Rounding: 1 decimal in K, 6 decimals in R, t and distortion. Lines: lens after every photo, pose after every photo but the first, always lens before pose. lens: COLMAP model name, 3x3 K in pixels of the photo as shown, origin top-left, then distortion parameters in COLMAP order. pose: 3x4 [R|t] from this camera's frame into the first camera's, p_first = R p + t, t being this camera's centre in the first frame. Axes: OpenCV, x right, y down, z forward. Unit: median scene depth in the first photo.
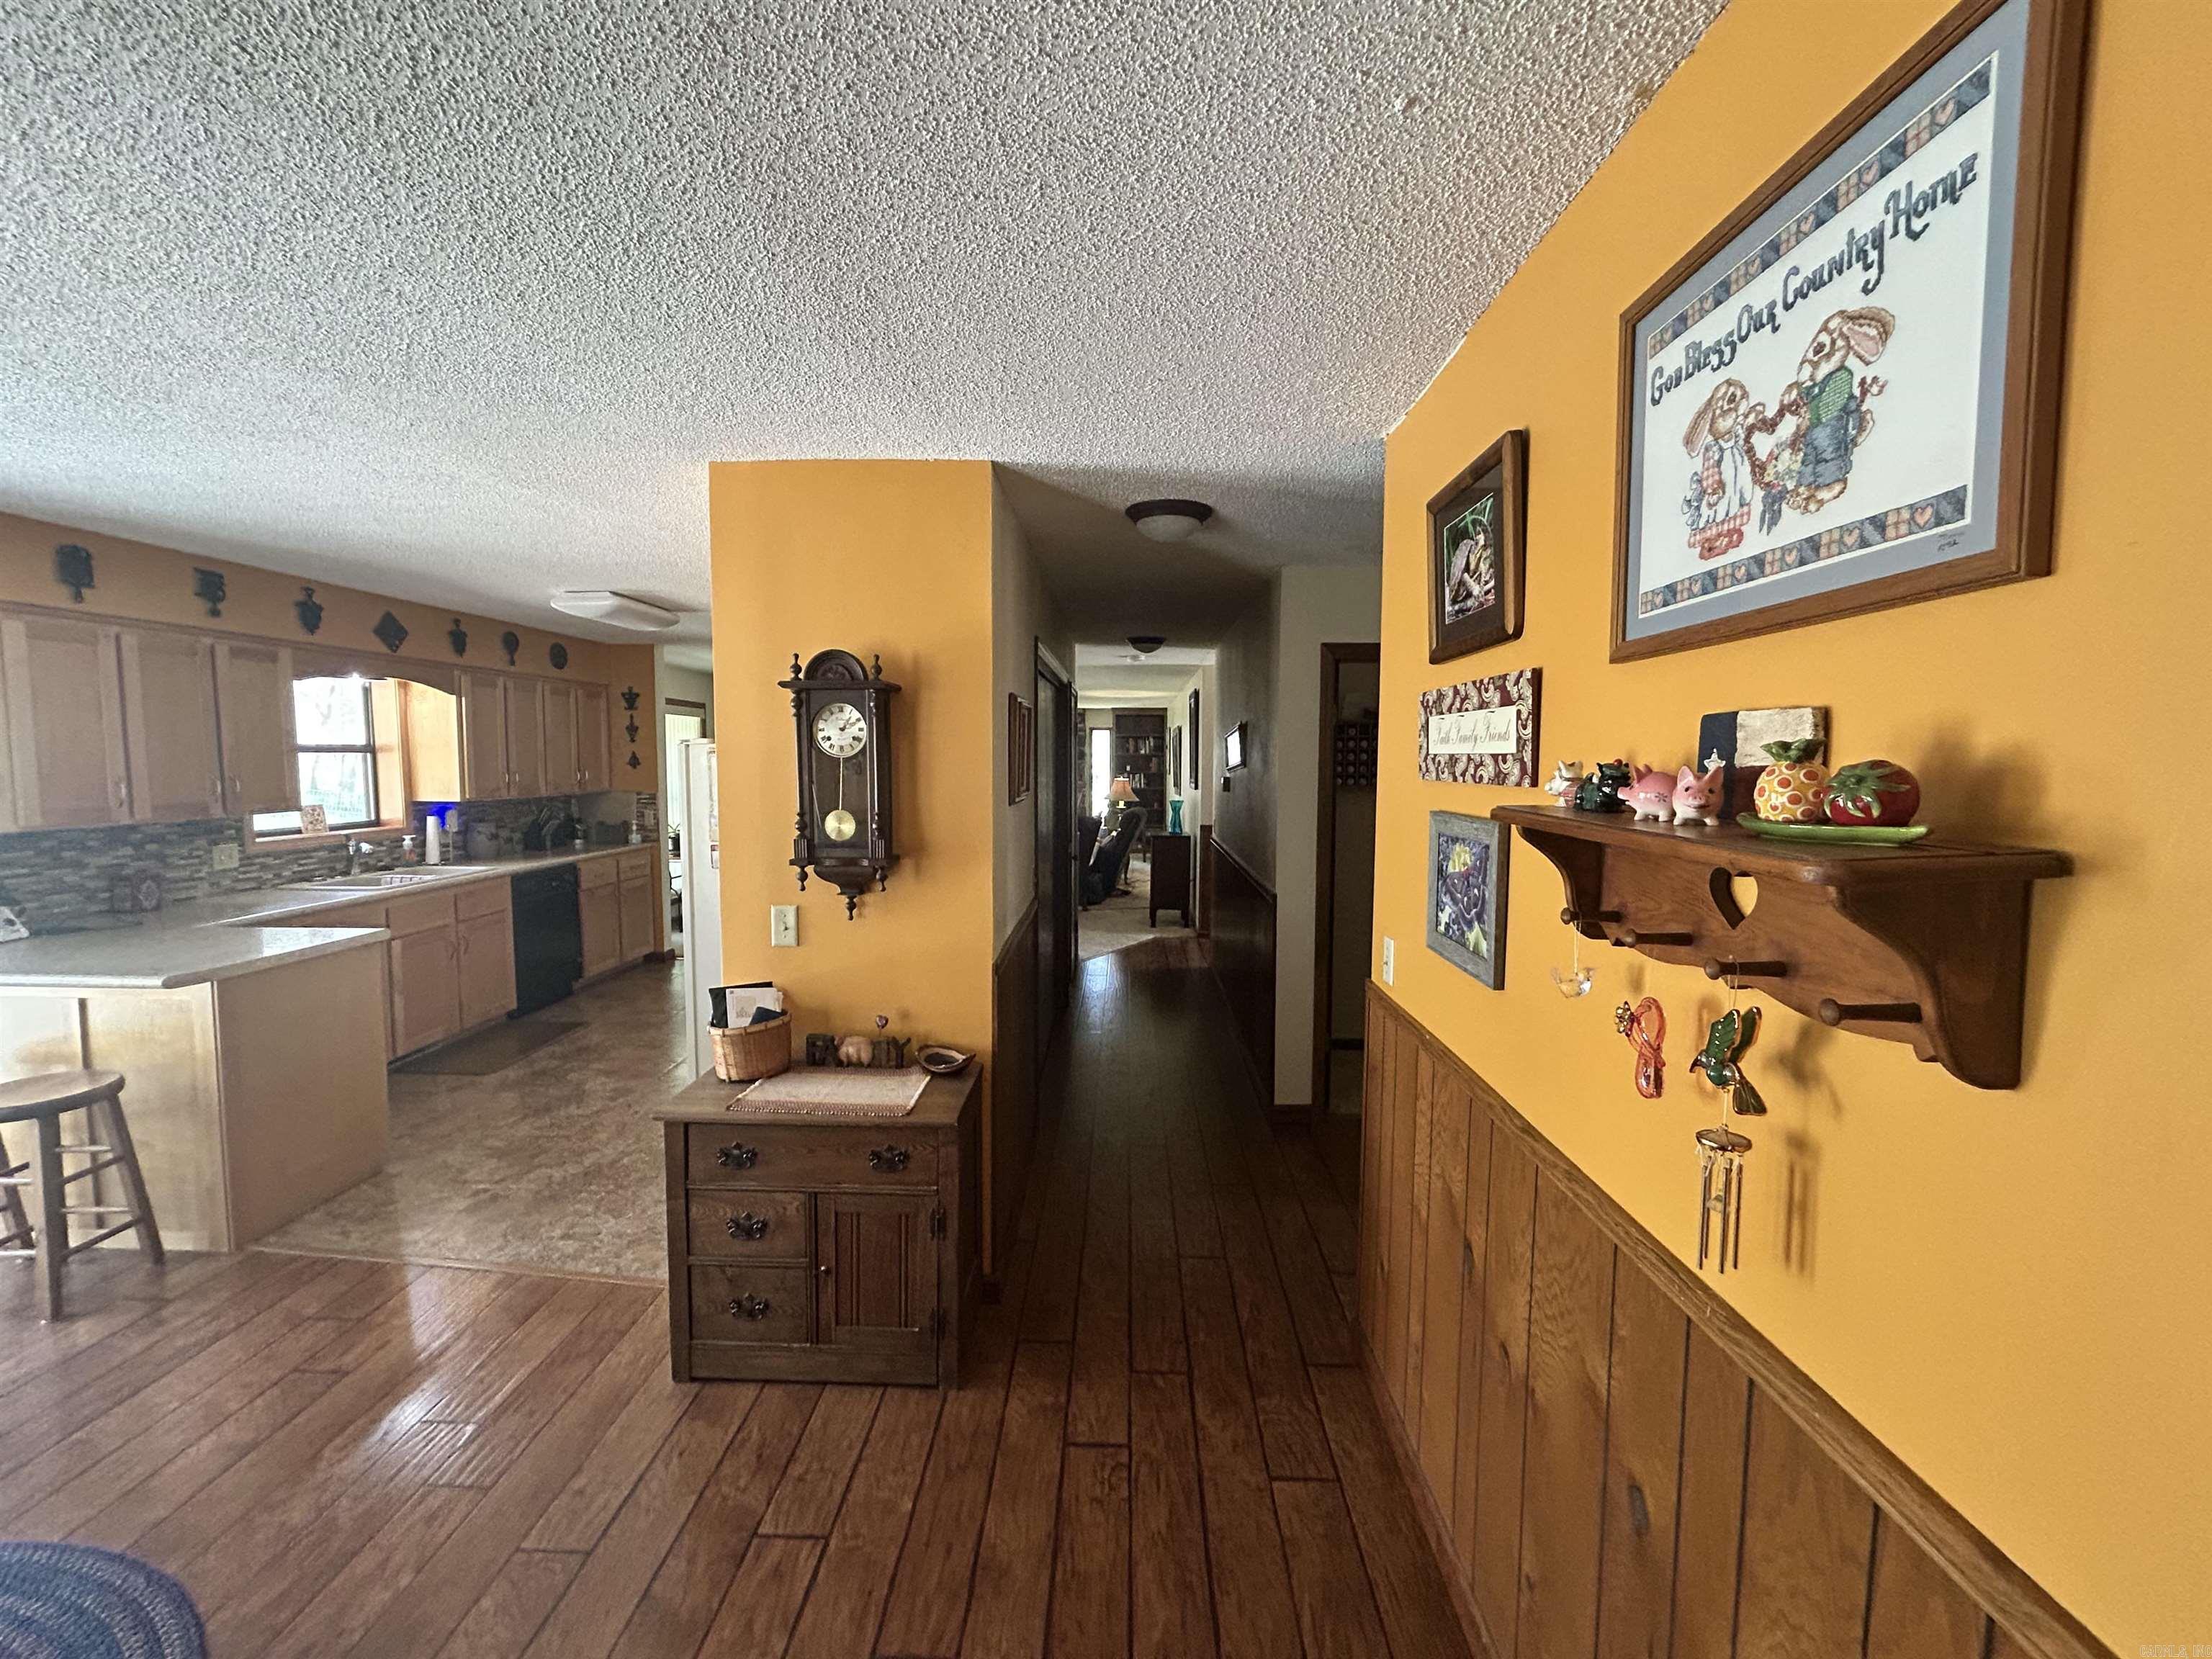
lens RADIAL K [[896.9, 0, 1103.3], [0, 896.9, 829.2], [0, 0, 1]] dist [-0.003974, 0.003091]
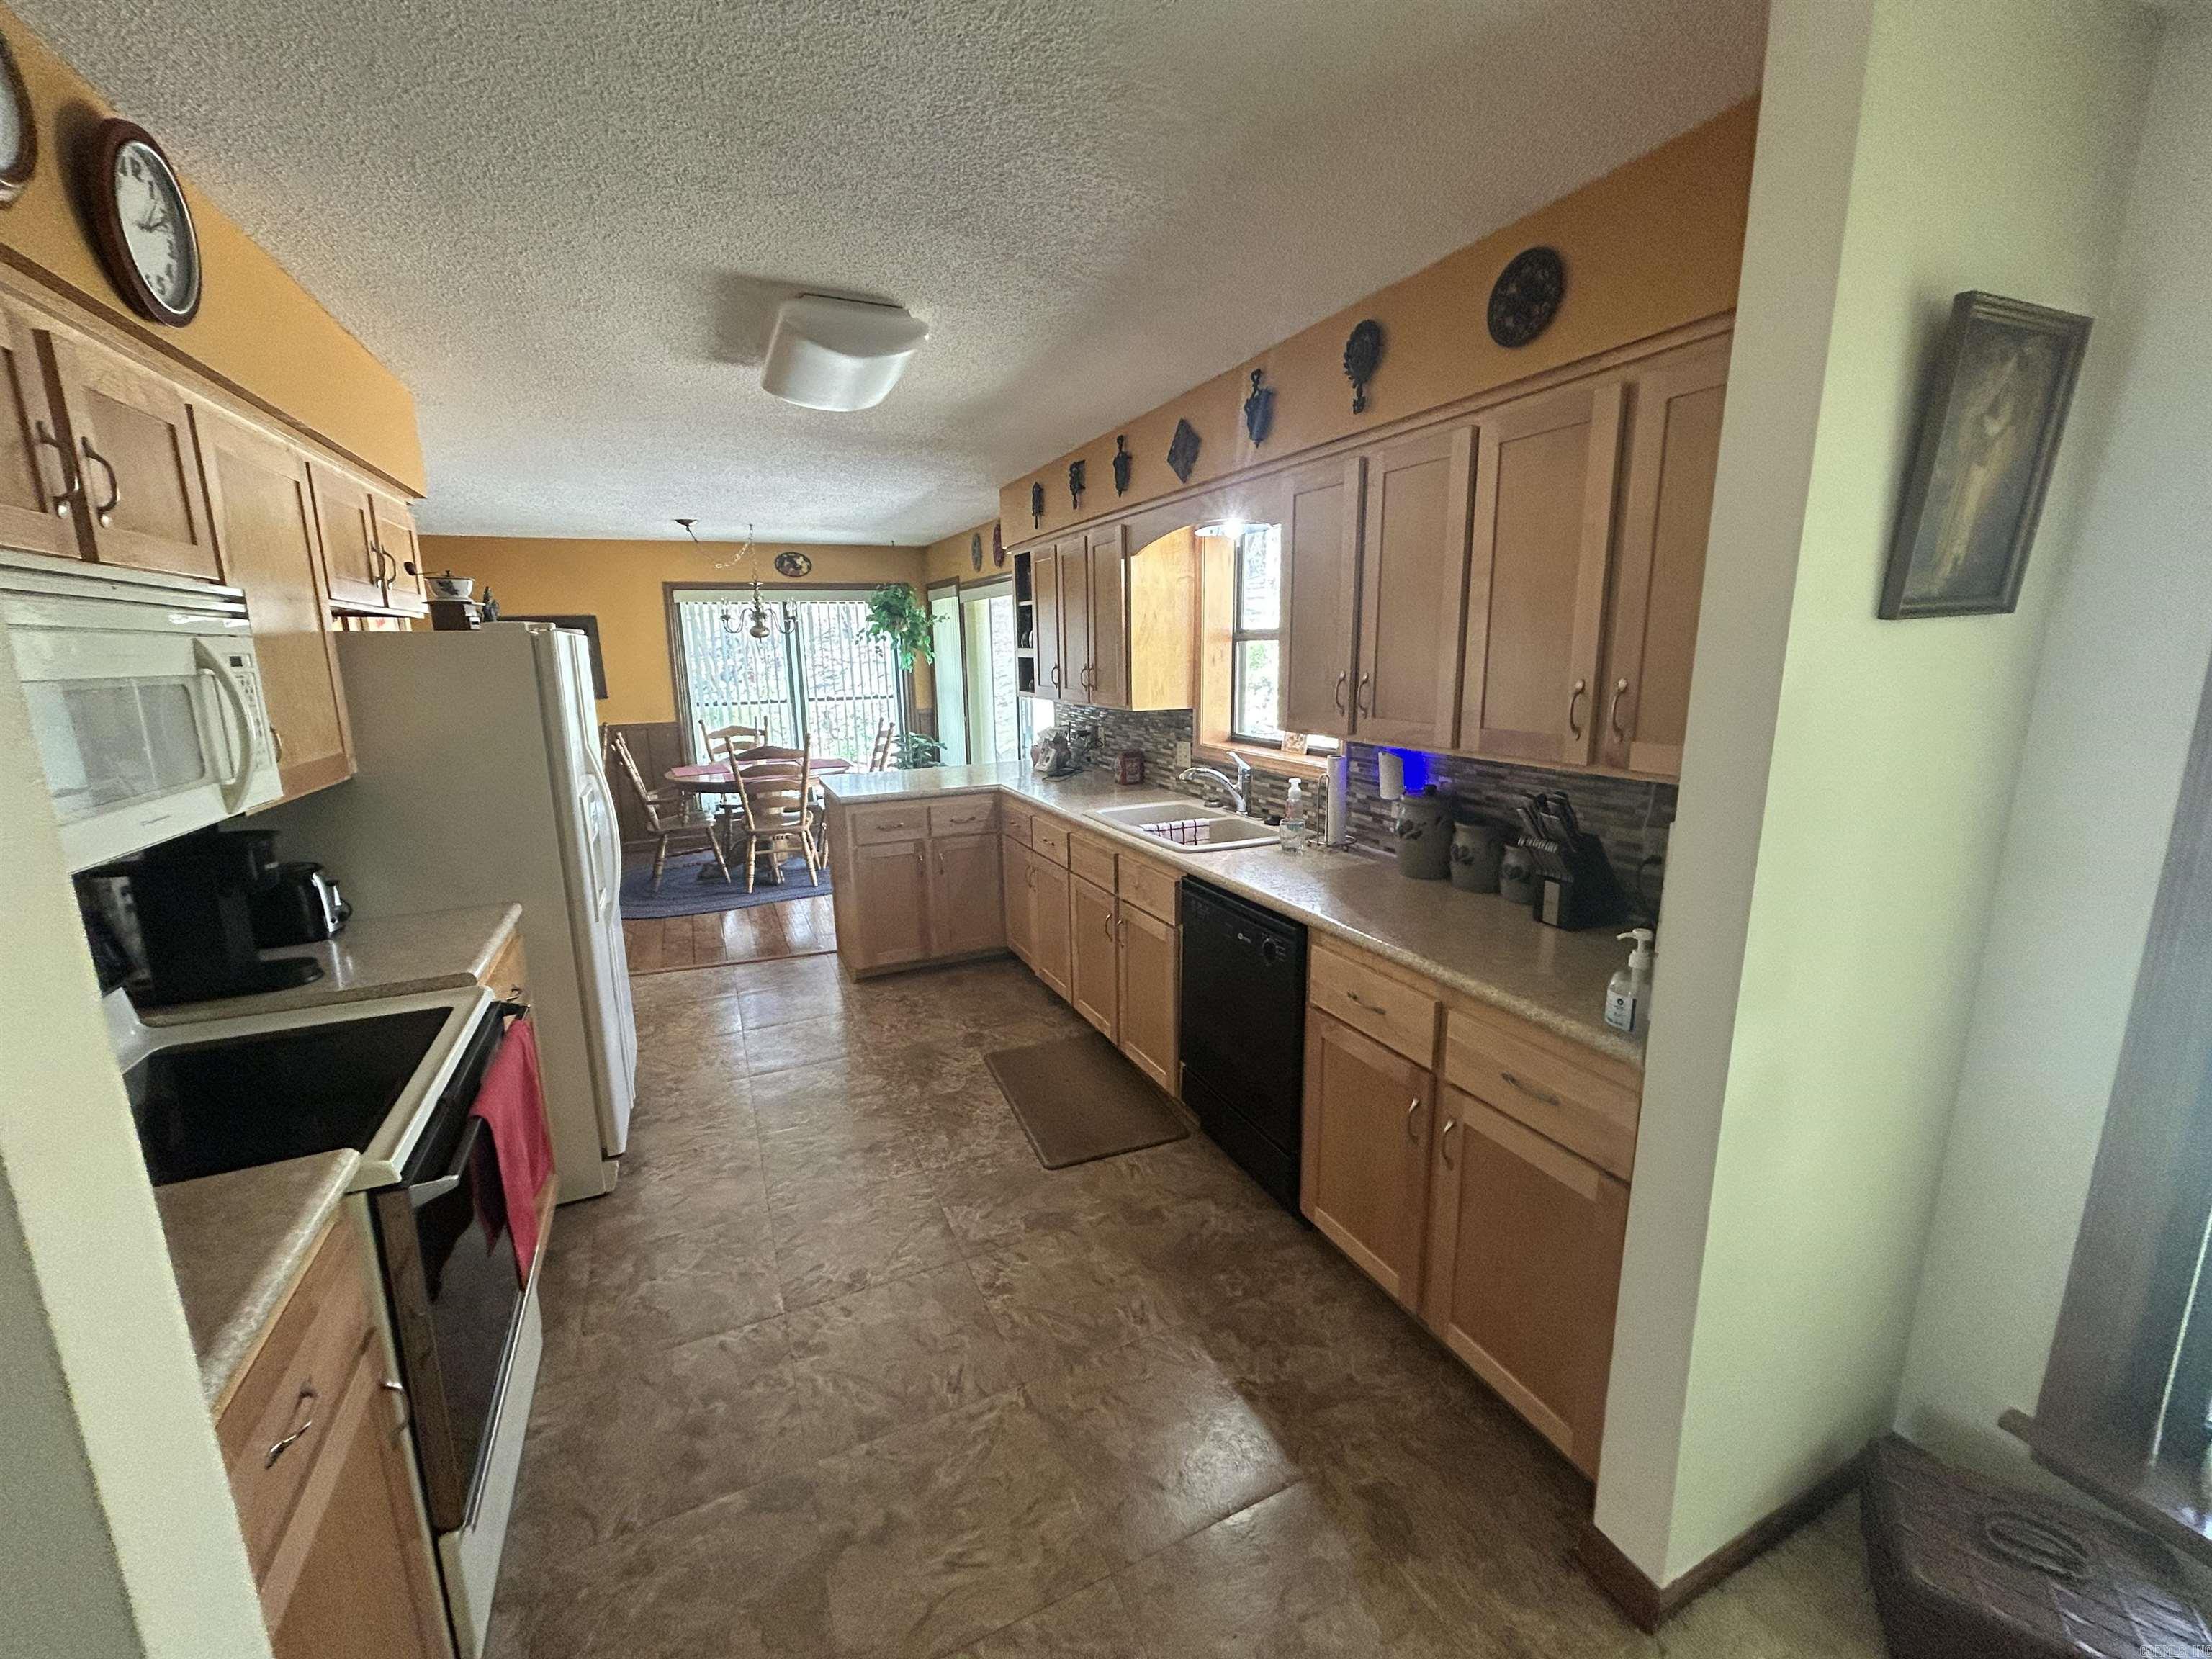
lens RADIAL K [[893.0, 0, 1111.3], [0, 893.0, 828.3], [0, 0, 1]] dist [-0.007898, -0.000023]
pose [[-0.891310, 0.105571, -0.440932, -0.473535], [-0.020671, 0.962041, 0.272123, -0.143915], [0.452922, 0.251660, -0.855294, 1.730549]]
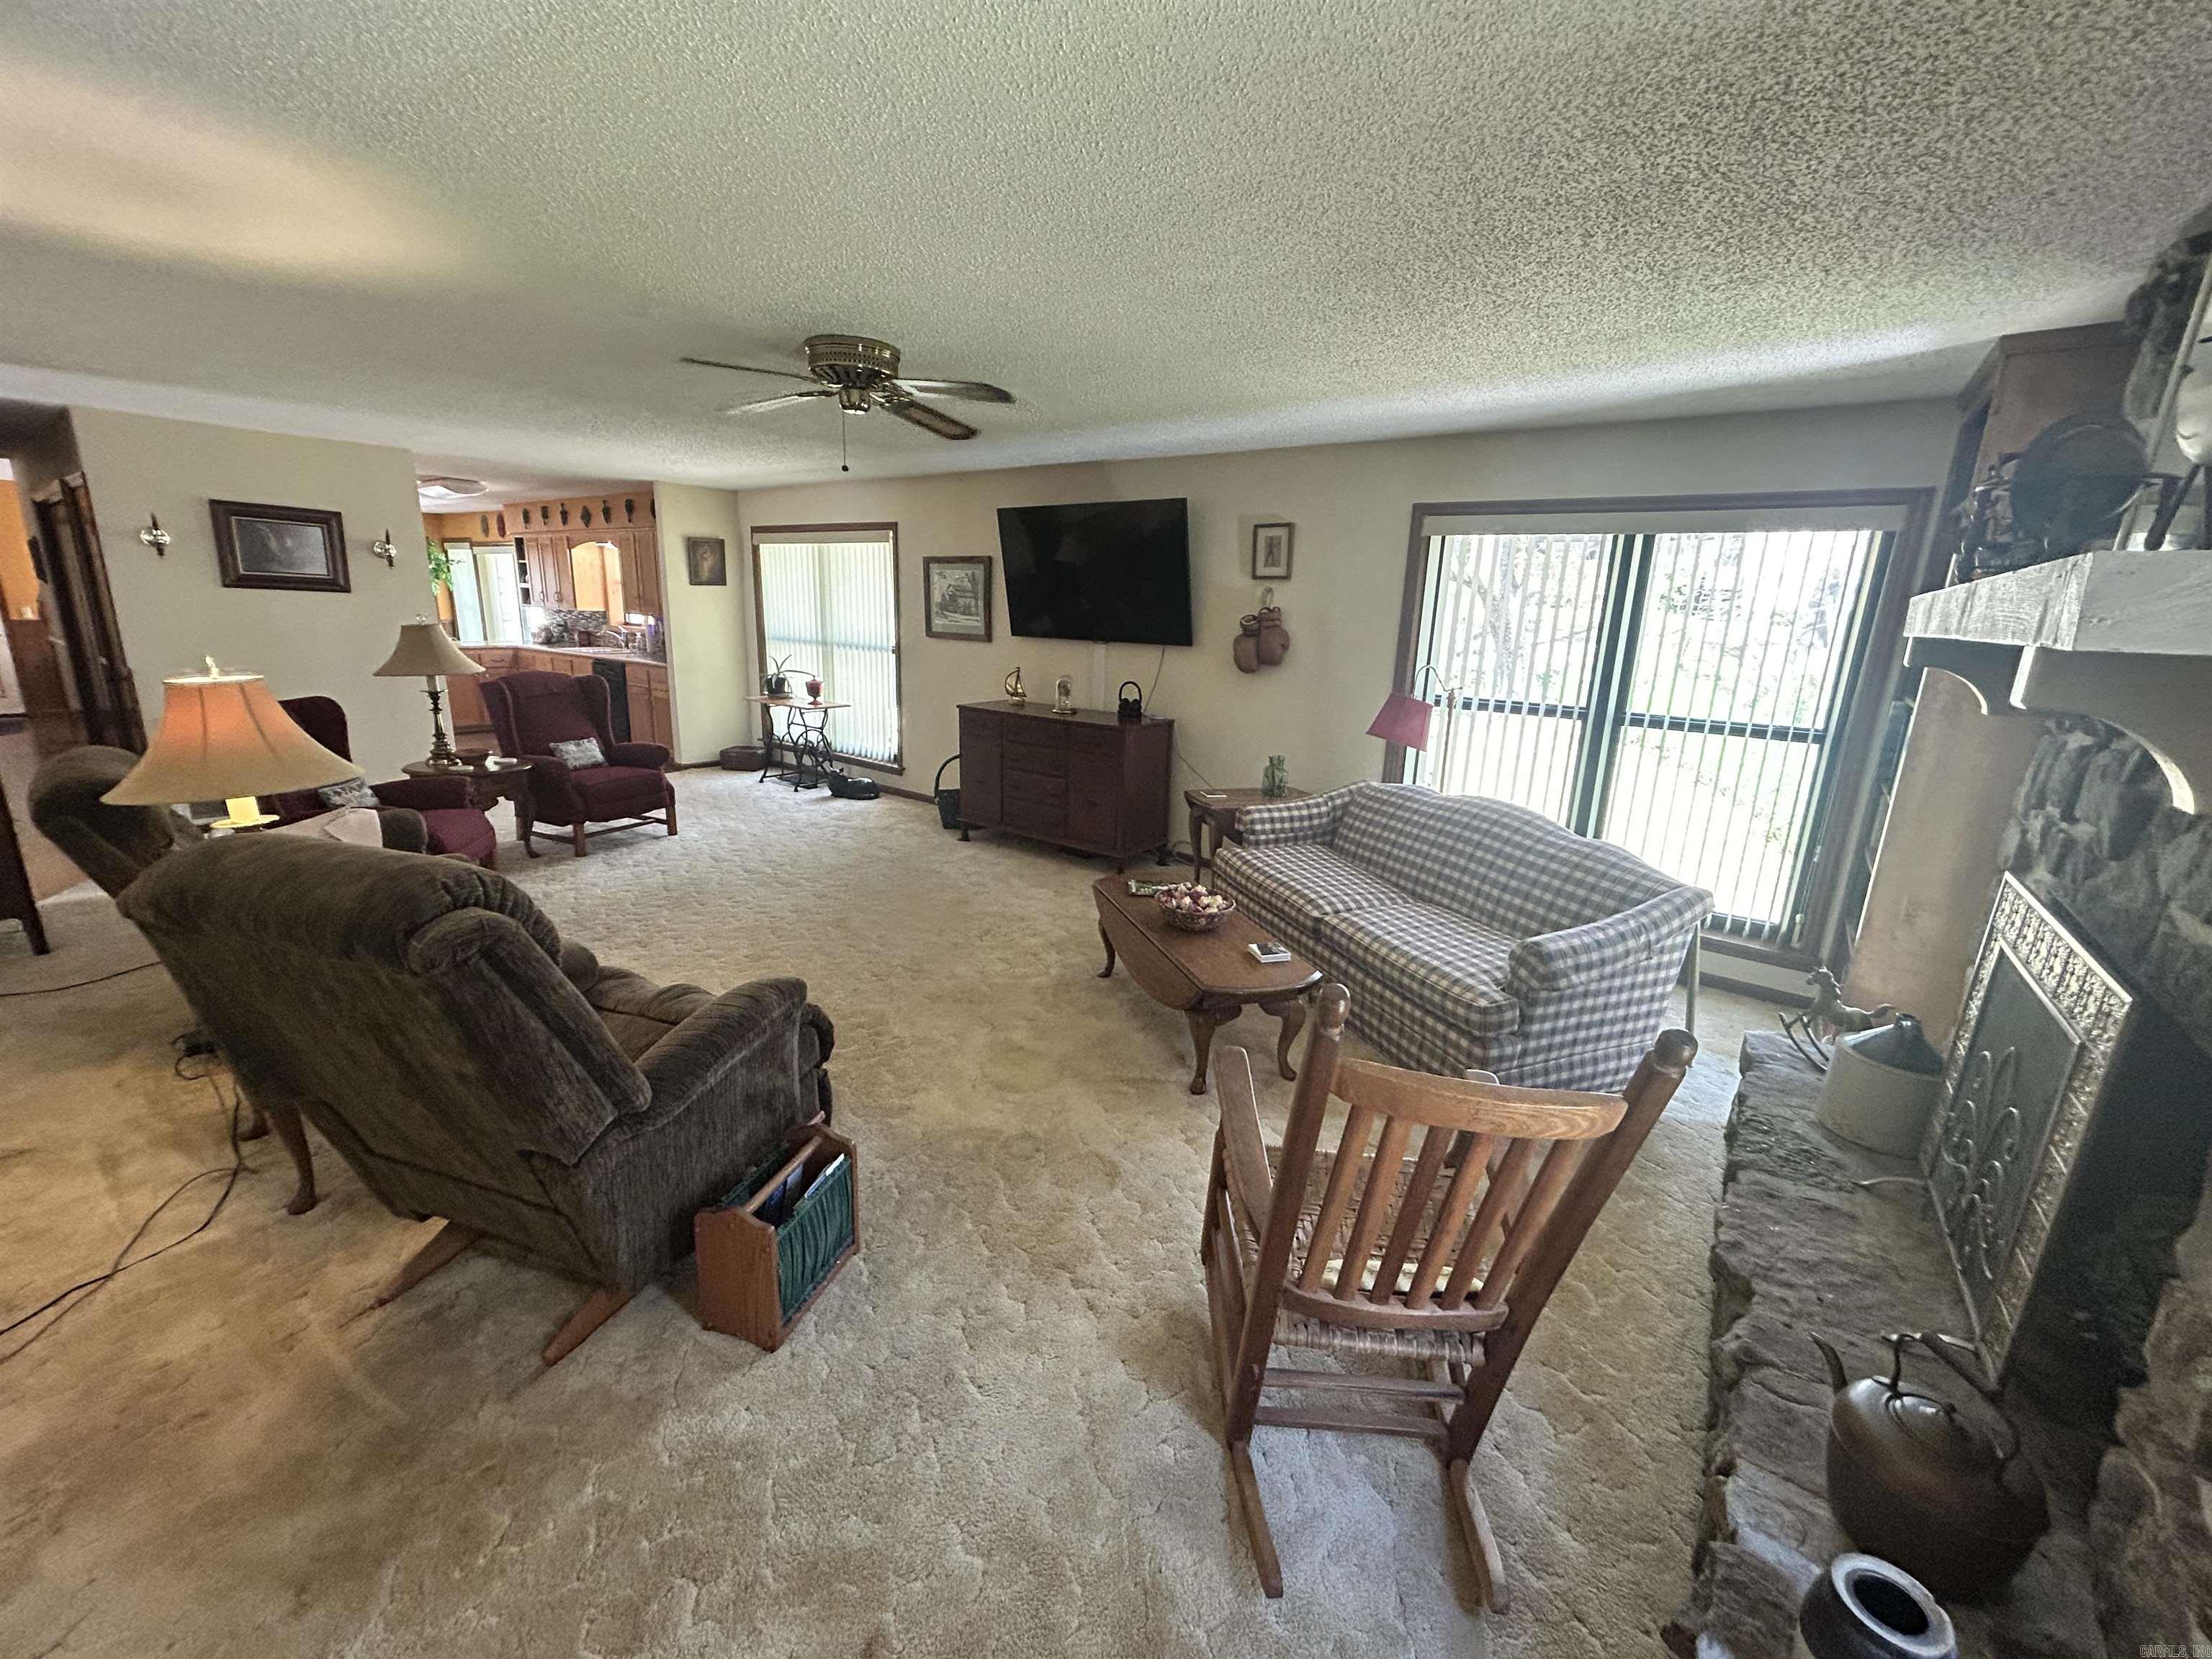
lens RADIAL K [[896.9, 0, 1103.3], [0, 896.9, 829.2], [0, 0, 1]] dist [-0.003974, 0.003091]
pose [[-0.583542, 0.181025, -0.791649, 0.186688], [-0.099067, 0.951688, 0.290646, -0.271362], [0.806018, 0.248030, -0.537416, 3.293563]]
